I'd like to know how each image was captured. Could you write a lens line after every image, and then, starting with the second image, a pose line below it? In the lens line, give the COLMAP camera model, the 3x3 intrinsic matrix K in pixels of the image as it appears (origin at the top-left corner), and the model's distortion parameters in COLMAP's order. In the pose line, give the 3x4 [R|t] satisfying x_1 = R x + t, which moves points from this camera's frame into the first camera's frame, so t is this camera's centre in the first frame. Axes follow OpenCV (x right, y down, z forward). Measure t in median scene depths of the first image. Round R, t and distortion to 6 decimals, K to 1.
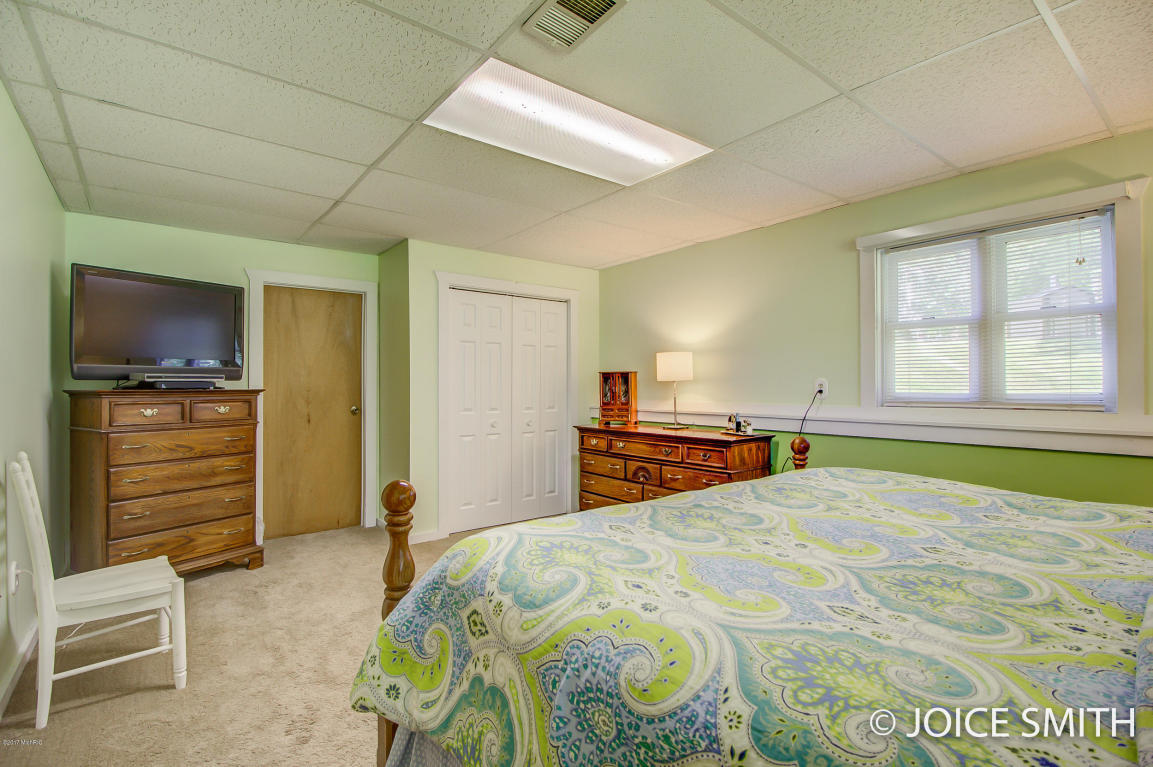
lens RADIAL K [[542.7, 0, 577.7], [0, 542.7, 384.0], [0, 0, 1]] dist [-0.003282, -0.008114]
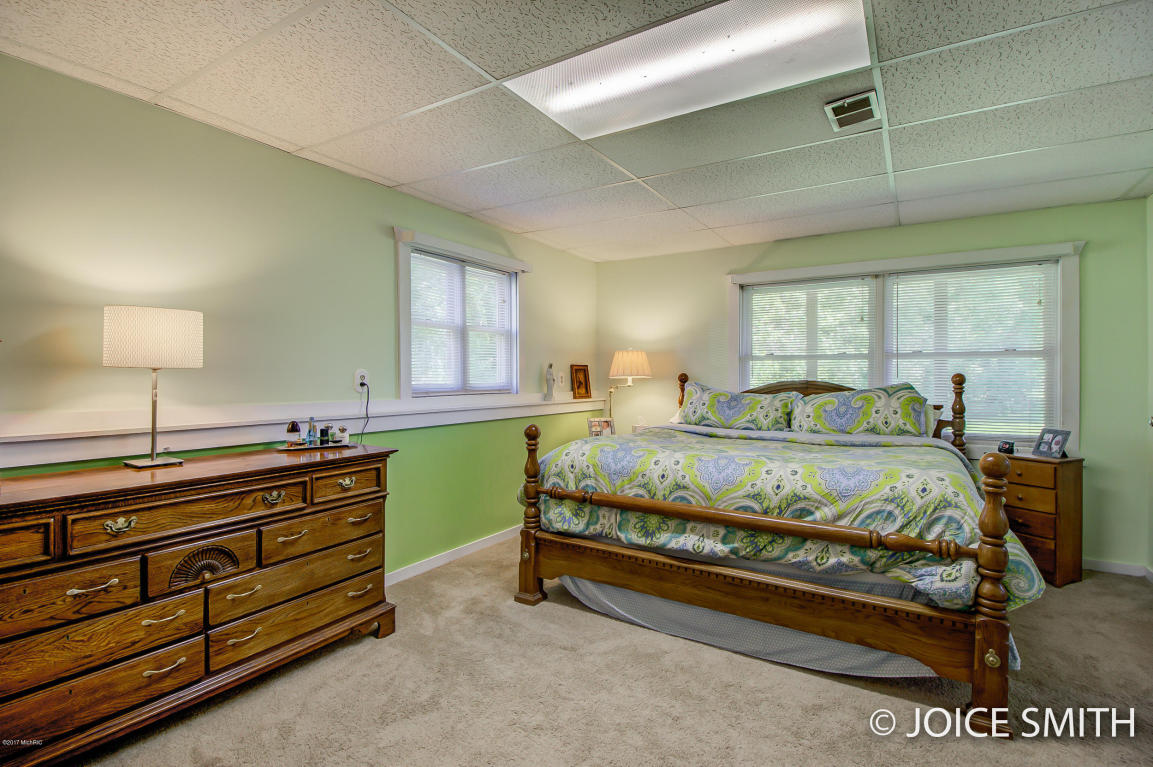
lens RADIAL K [[542.7, 0, 577.8], [0, 542.7, 378.7], [0, 0, 1]] dist [-0.003282, -0.008114]
pose [[-0.338658, 0.004782, 0.940897, -0.489681], [0.002140, 0.999988, -0.004312, 0.009280], [-0.940907, 0.000554, -0.338664, 0.969841]]
